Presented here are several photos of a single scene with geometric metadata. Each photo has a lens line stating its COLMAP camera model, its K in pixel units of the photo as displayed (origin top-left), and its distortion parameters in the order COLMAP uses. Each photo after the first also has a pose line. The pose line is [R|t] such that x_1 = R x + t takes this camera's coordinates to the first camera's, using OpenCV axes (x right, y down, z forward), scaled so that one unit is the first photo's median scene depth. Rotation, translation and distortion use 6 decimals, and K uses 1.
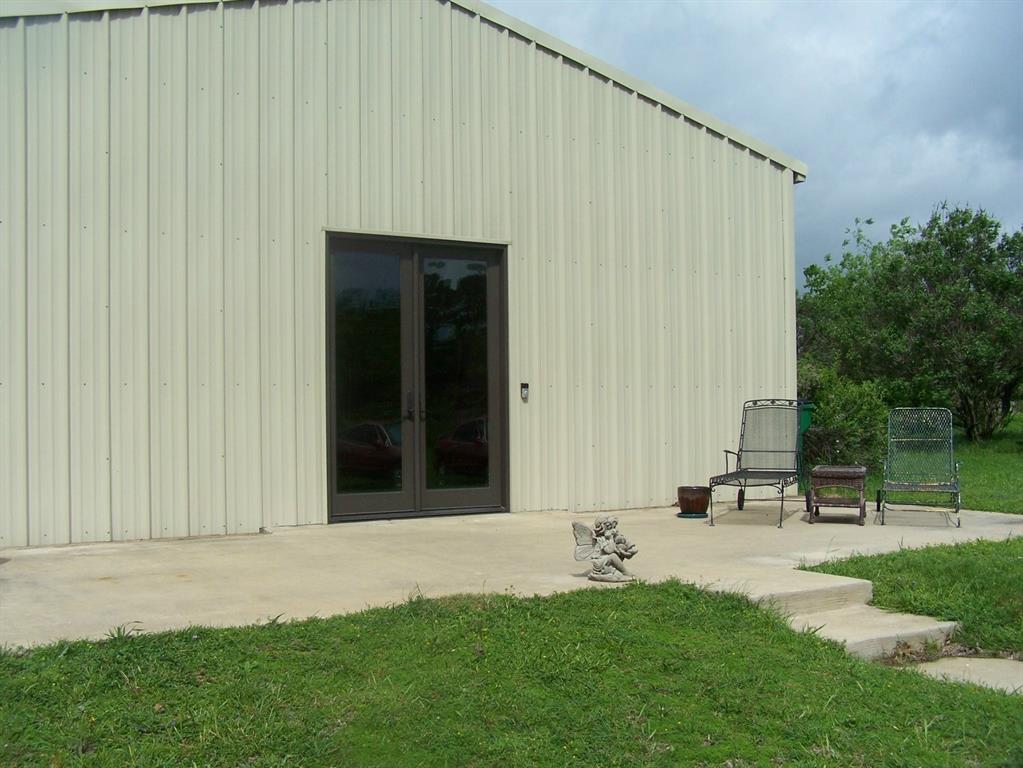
lens RADIAL K [[1129.2, 0, 511.5], [0, 1129.2, 384.0], [0, 0, 1]] dist [-0.121750, -0.012206]
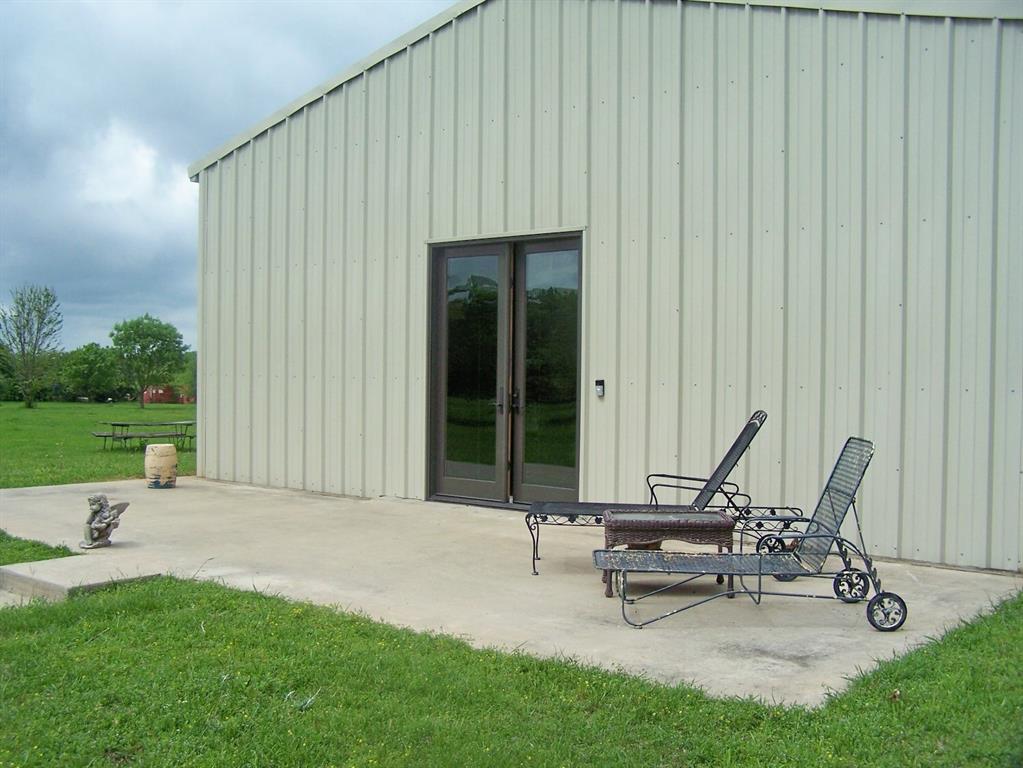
lens RADIAL K [[1134.3, 0, 511.5], [0, 1134.3, 384.0], [0, 0, 1]] dist [-0.018979, -0.016919]
pose [[0.327979, 0.013199, -0.944593, 0.902831], [-0.009606, 0.999897, 0.010637, -0.006809], [0.944636, 0.005585, 0.328073, 0.668470]]
